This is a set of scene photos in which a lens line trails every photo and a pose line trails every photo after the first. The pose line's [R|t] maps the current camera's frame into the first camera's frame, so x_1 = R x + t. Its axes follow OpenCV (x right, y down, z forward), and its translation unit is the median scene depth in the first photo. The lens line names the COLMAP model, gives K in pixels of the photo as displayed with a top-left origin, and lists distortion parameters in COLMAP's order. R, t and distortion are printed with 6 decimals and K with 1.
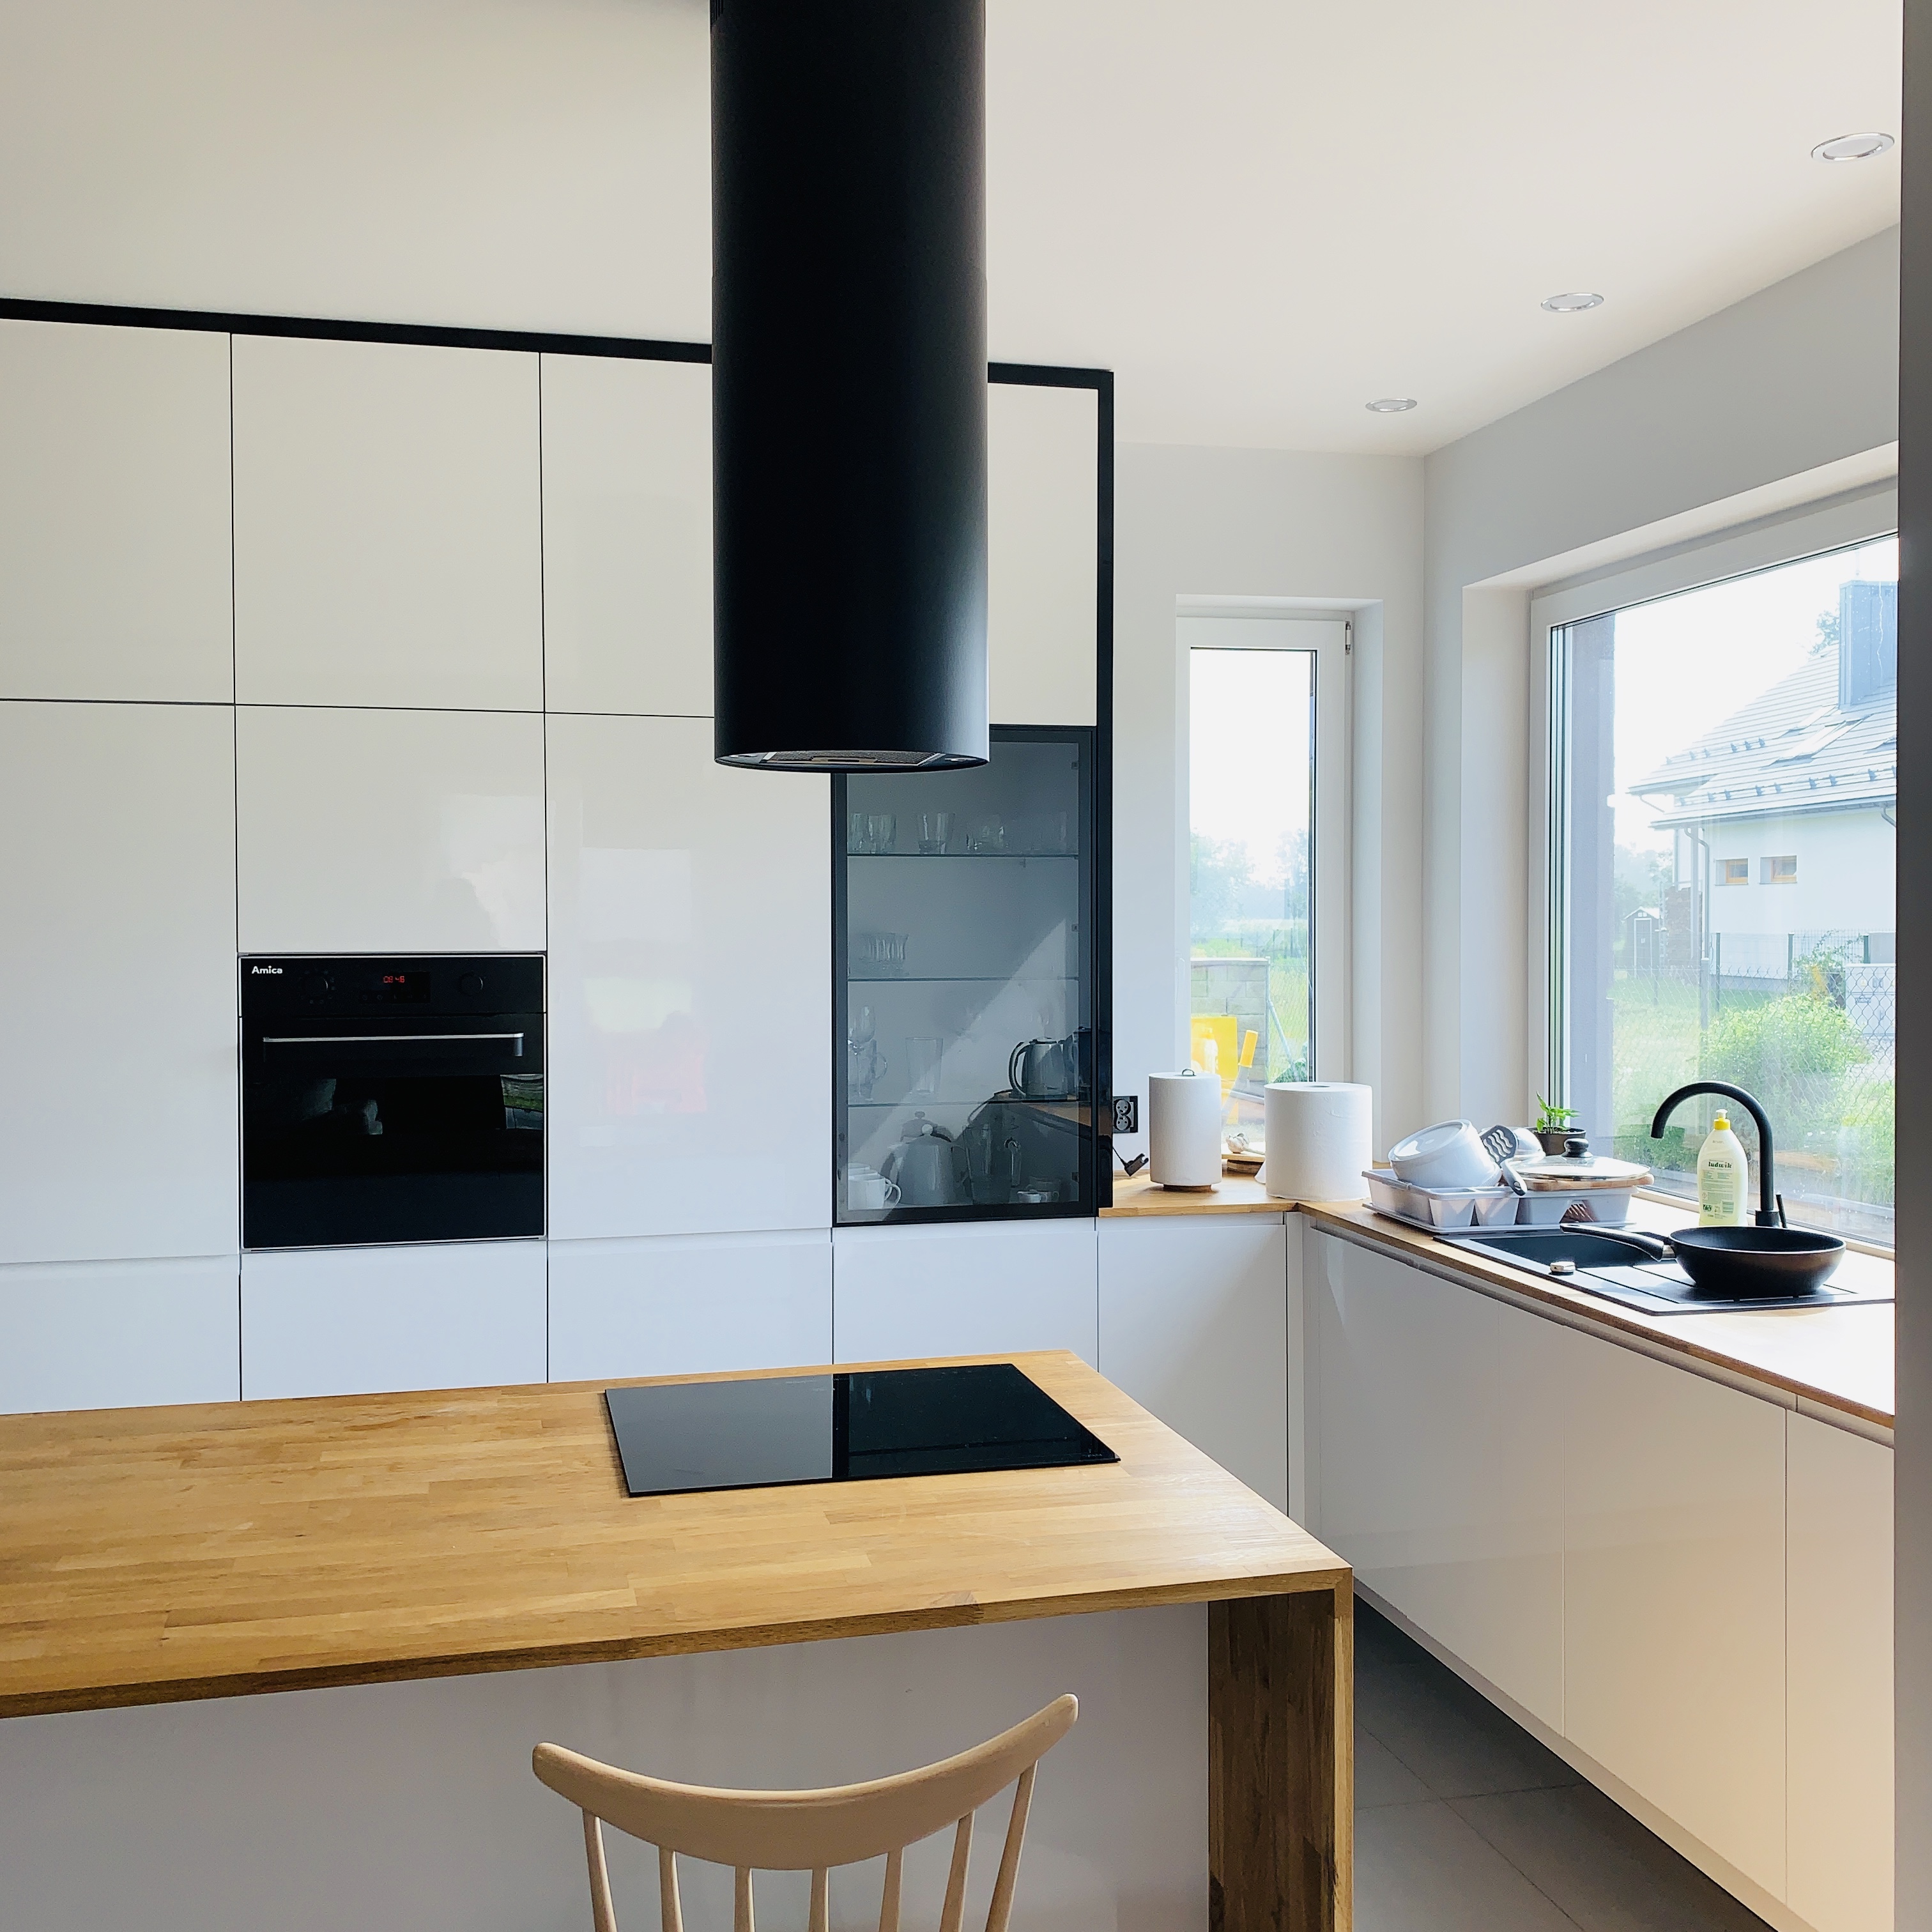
lens RADIAL K [[1975.8, 0, 962.8], [0, 1975.8, 960.1], [0, 0, 1]] dist [0.143995, 0.000000]
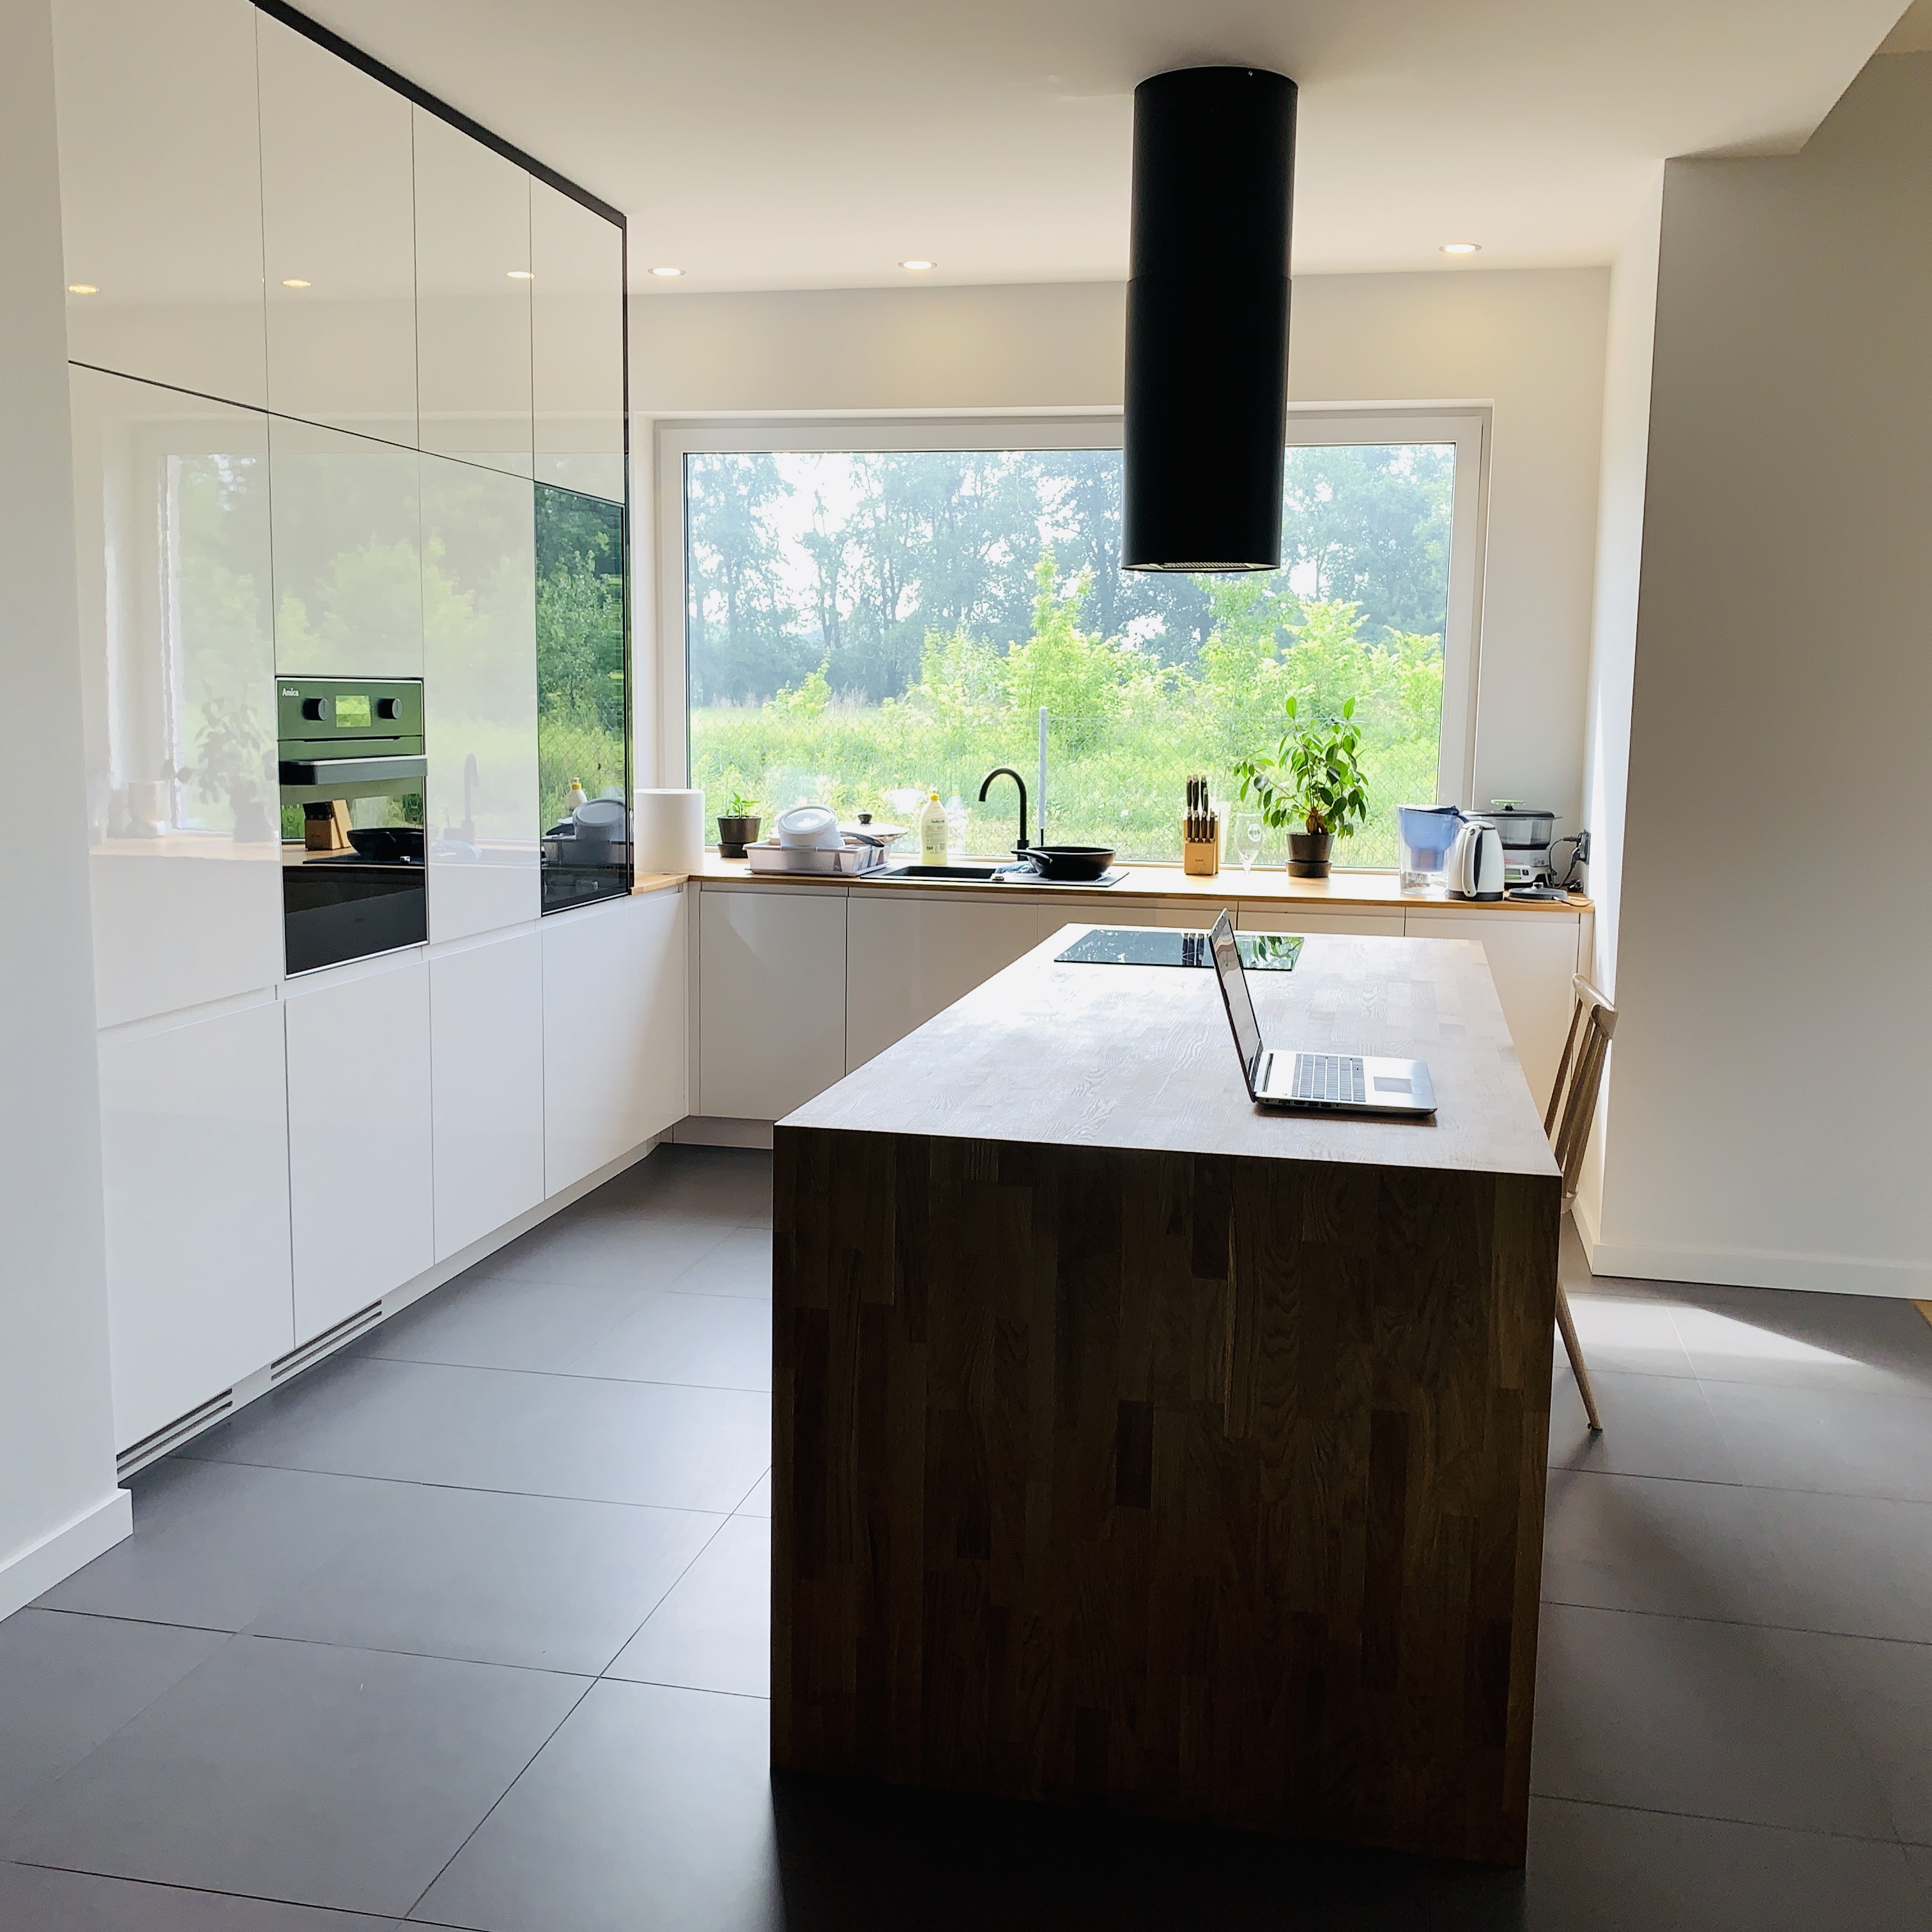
lens RADIAL K [[1975.8, 0, 969.6], [0, 1975.8, 969.6], [0, 0, 1]] dist [0.143995, 0.000000]
pose [[0.419156, -0.114217, 0.900701, -1.087335], [0.000169, 0.992065, 0.125723, 0.015398], [-0.907914, -0.052545, 0.415850, 0.267008]]
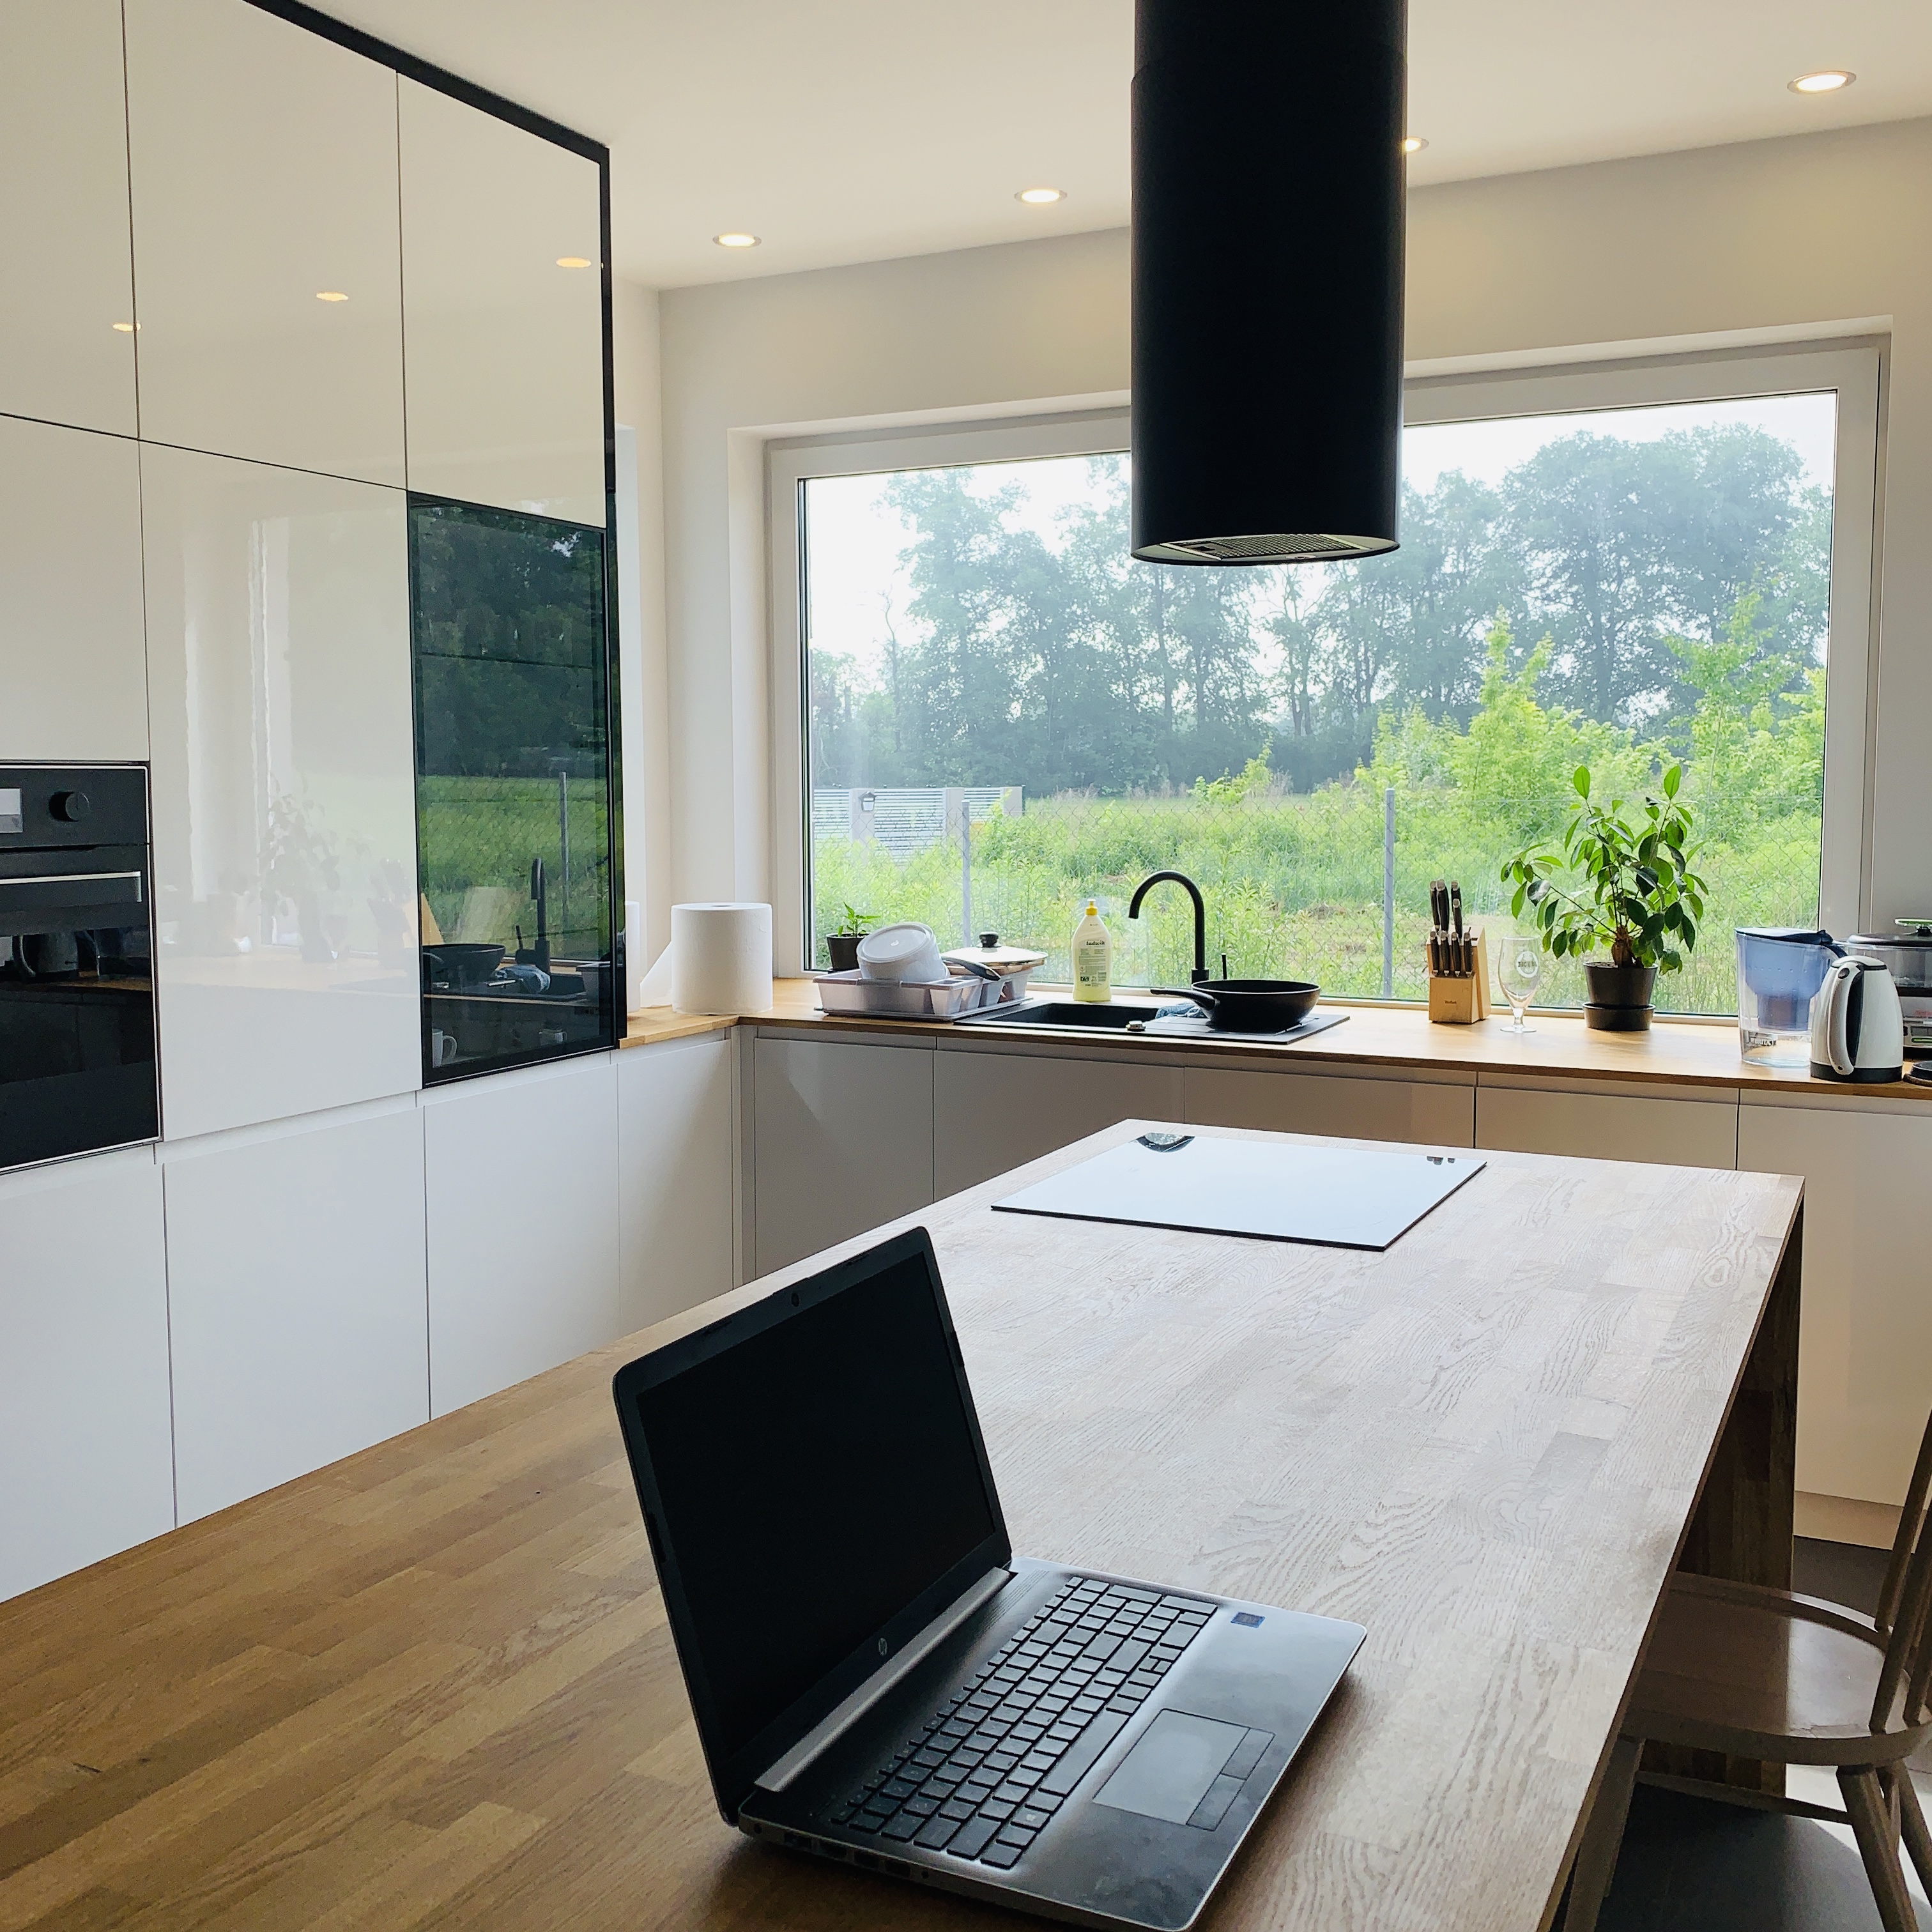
lens RADIAL K [[1975.8, 0, 995.7], [0, 1975.8, 935.9], [0, 0, 1]] dist [0.143995, 0.000000]
pose [[0.617760, -0.057998, 0.784225, -0.611259], [0.013228, 0.997902, 0.063380, 0.016929], [-0.786255, -0.028780, 0.617231, 0.275402]]
